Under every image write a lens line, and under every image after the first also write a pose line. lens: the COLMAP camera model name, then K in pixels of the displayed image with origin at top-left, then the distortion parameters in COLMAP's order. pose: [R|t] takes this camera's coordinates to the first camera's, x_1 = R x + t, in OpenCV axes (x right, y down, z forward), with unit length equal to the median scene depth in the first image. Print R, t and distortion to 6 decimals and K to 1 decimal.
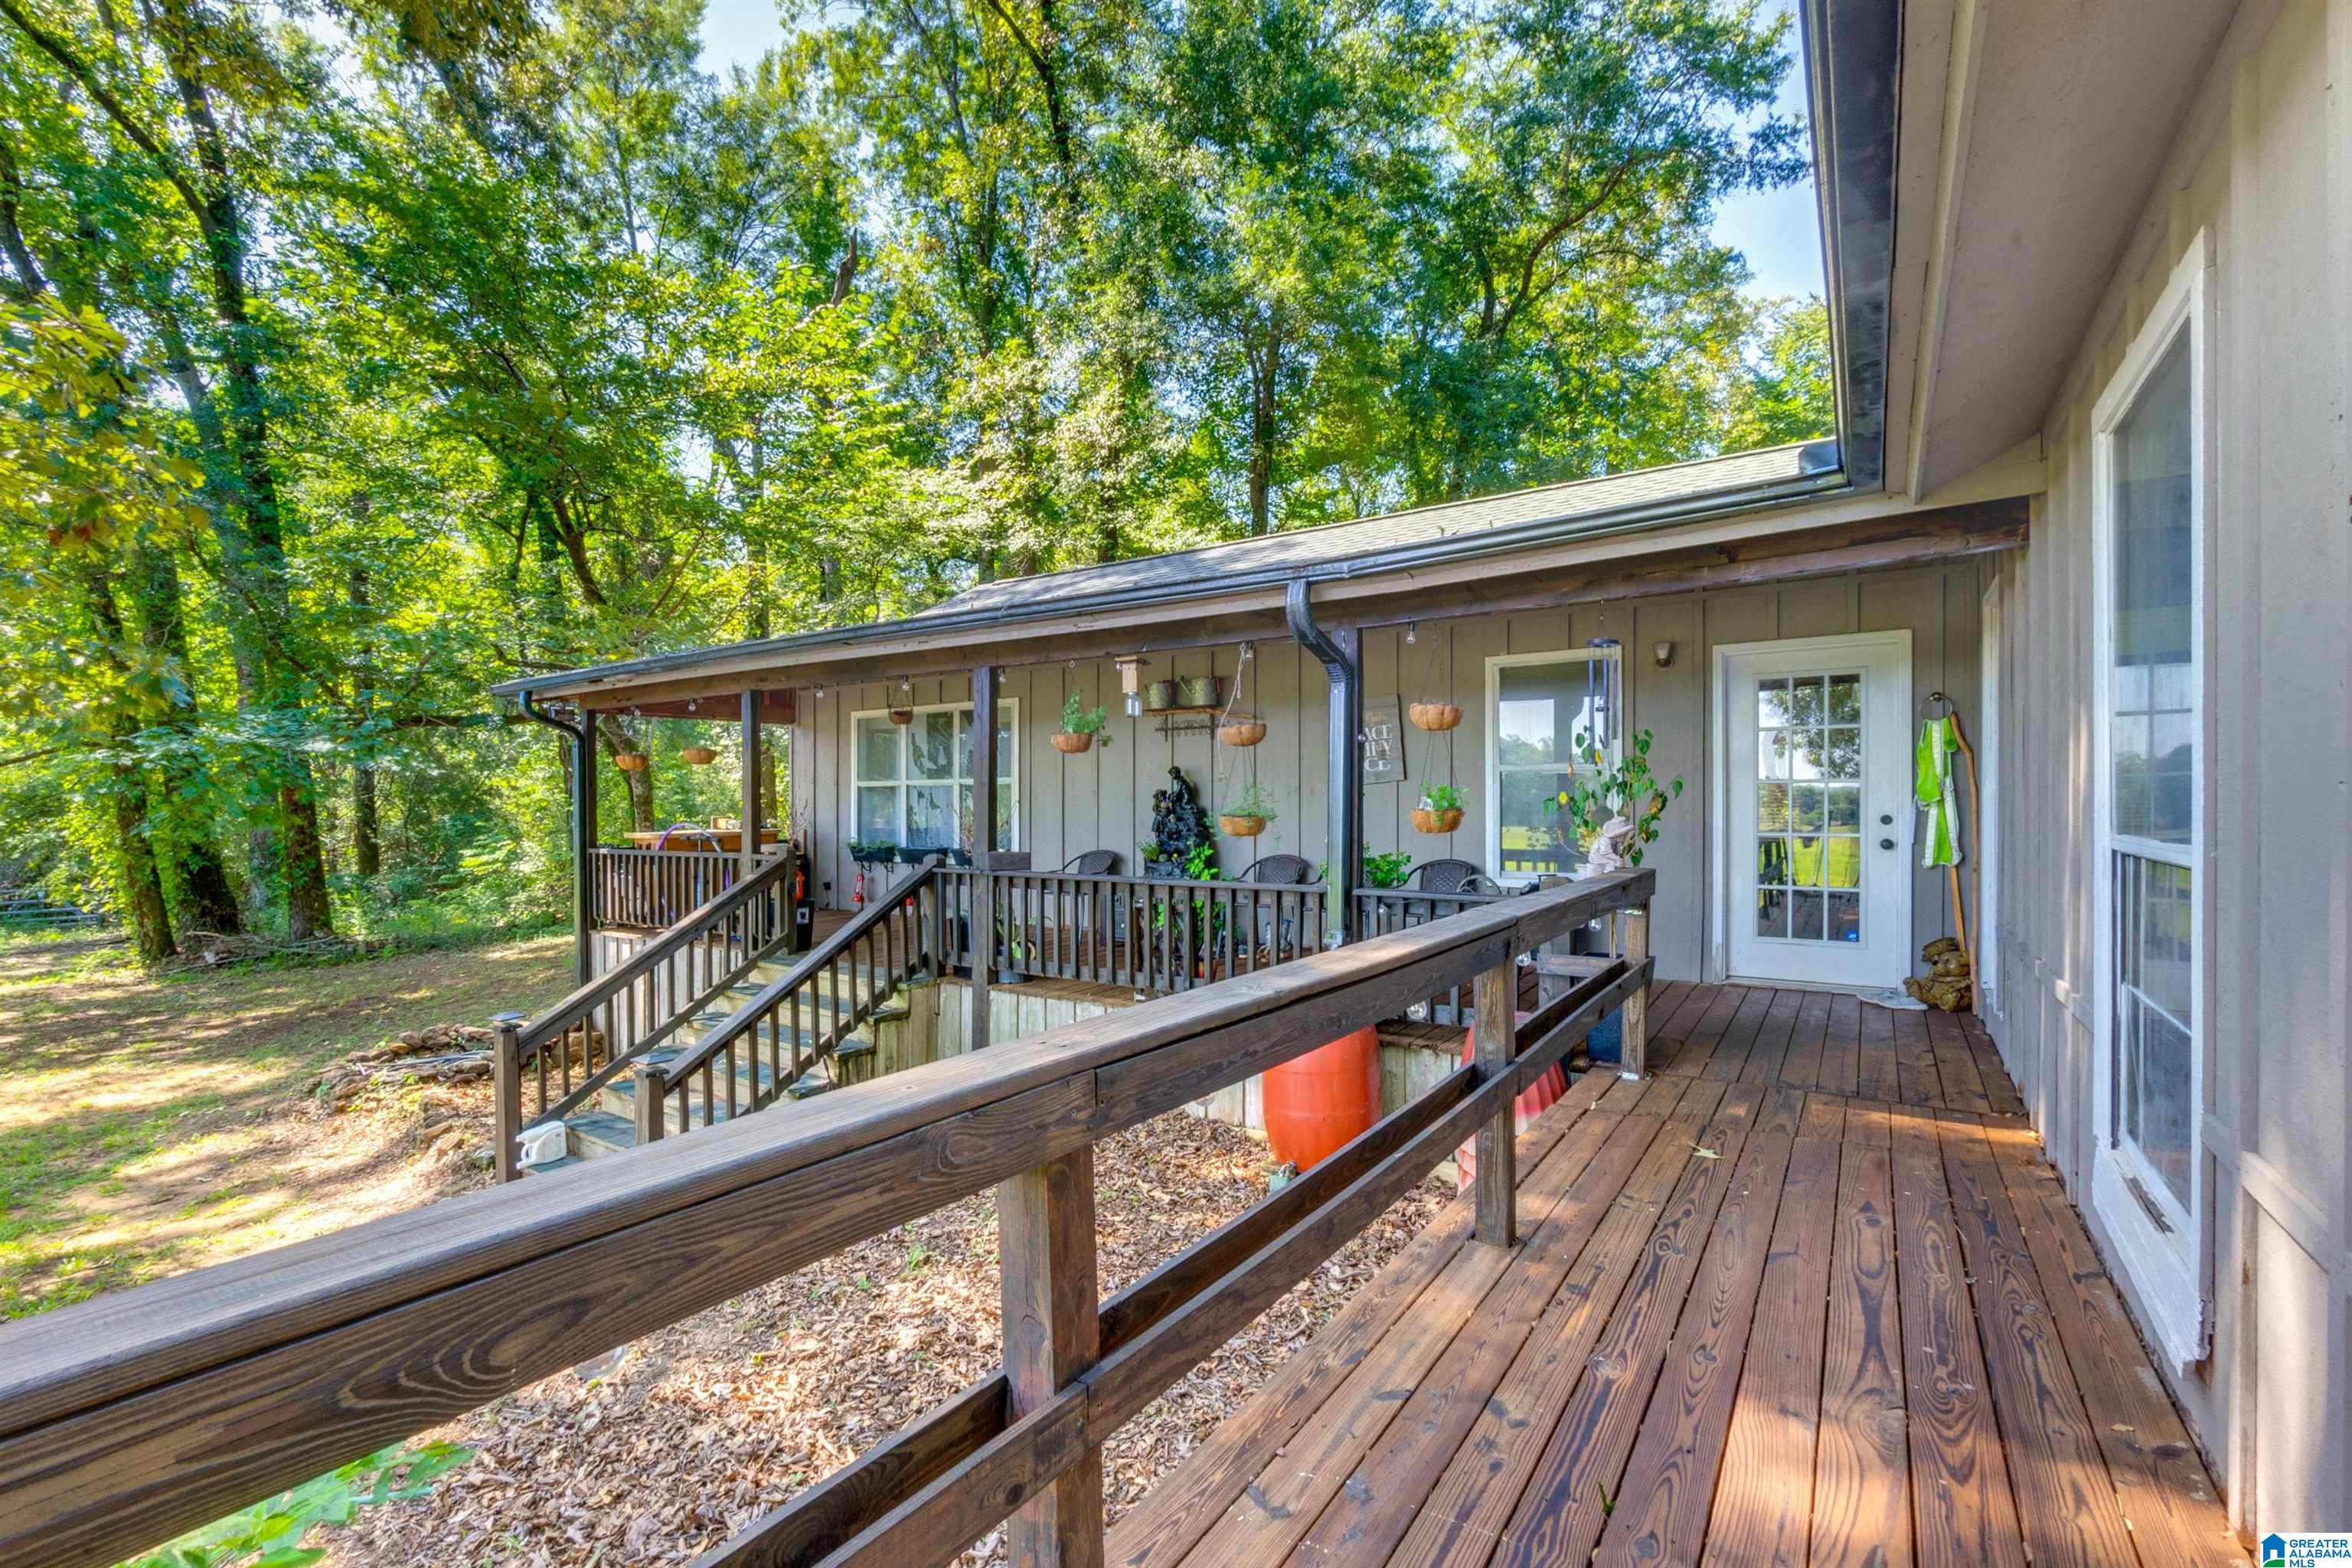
lens RADIAL K [[1026.0, 0, 1184.0], [0, 1026.0, 794.3], [0, 0, 1]] dist [-0.003961, -0.000118]
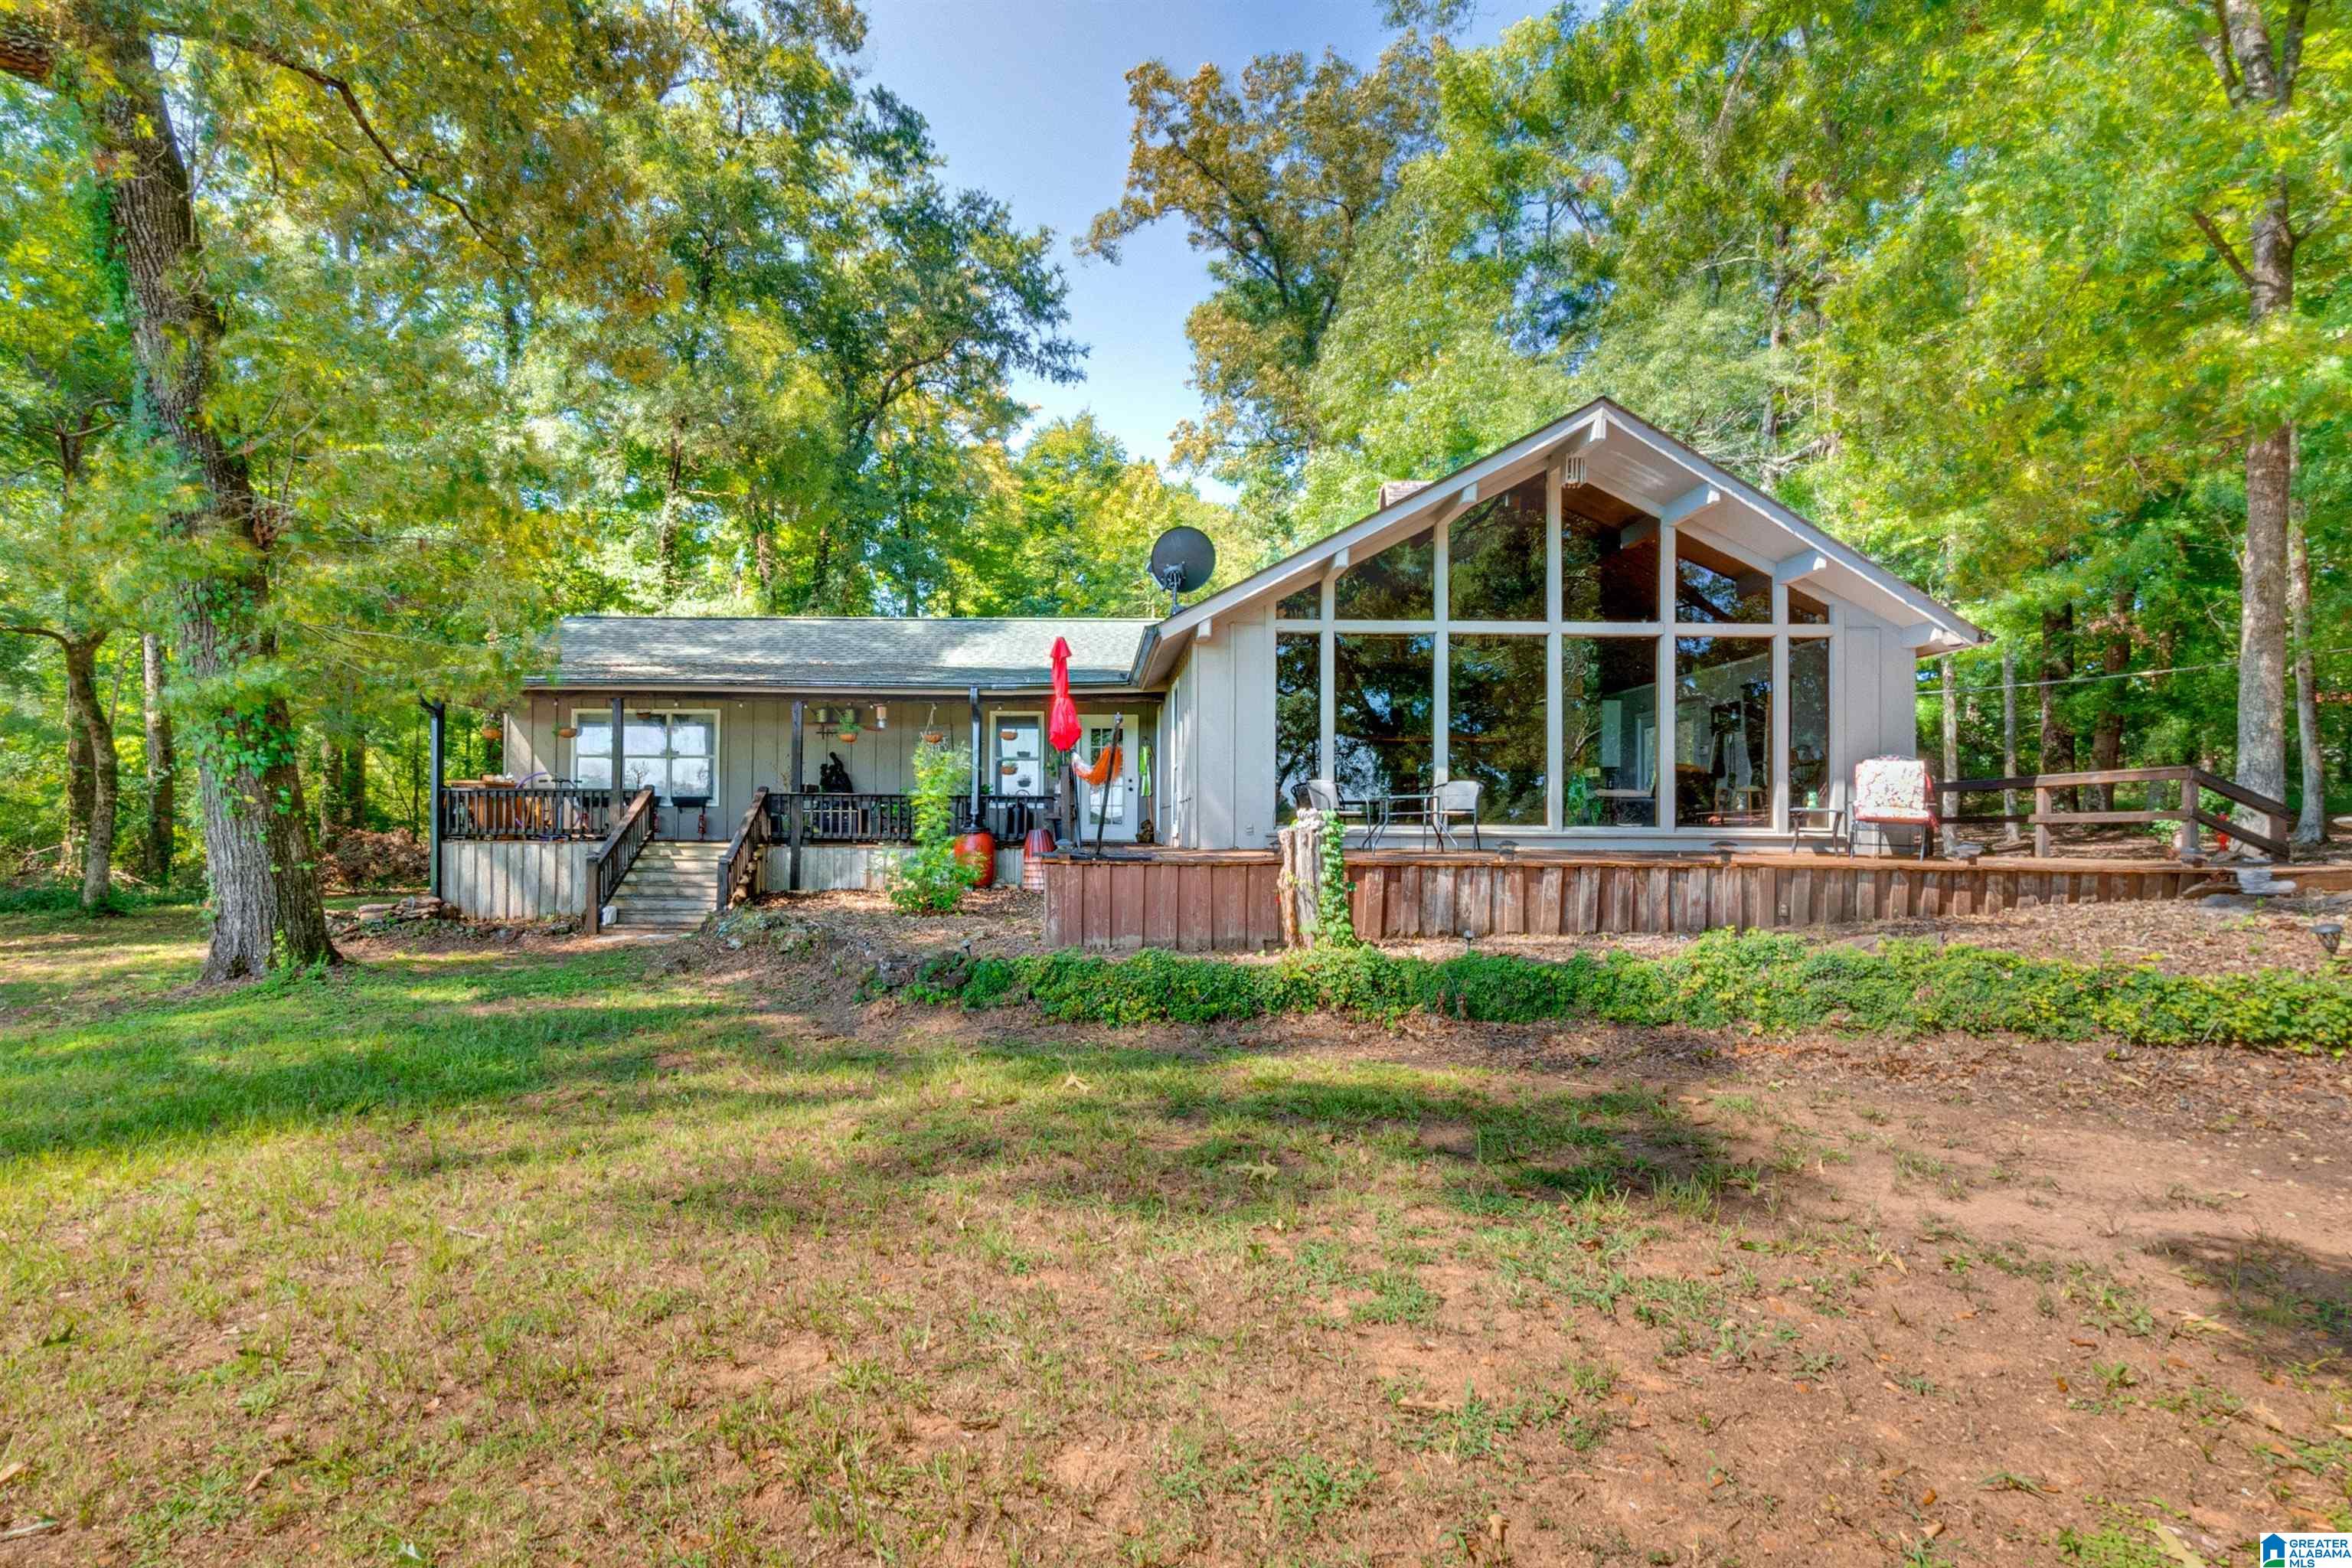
lens RADIAL K [[1026.0, 0, 1175.1], [0, 1026.0, 799.3], [0, 0, 1]] dist [-0.003961, -0.000118]
pose [[0.782996, 0.019260, 0.621729, -0.715798], [-0.007853, 0.999747, -0.021080, 0.098630], [-0.621978, 0.011623, 0.782949, -0.948335]]
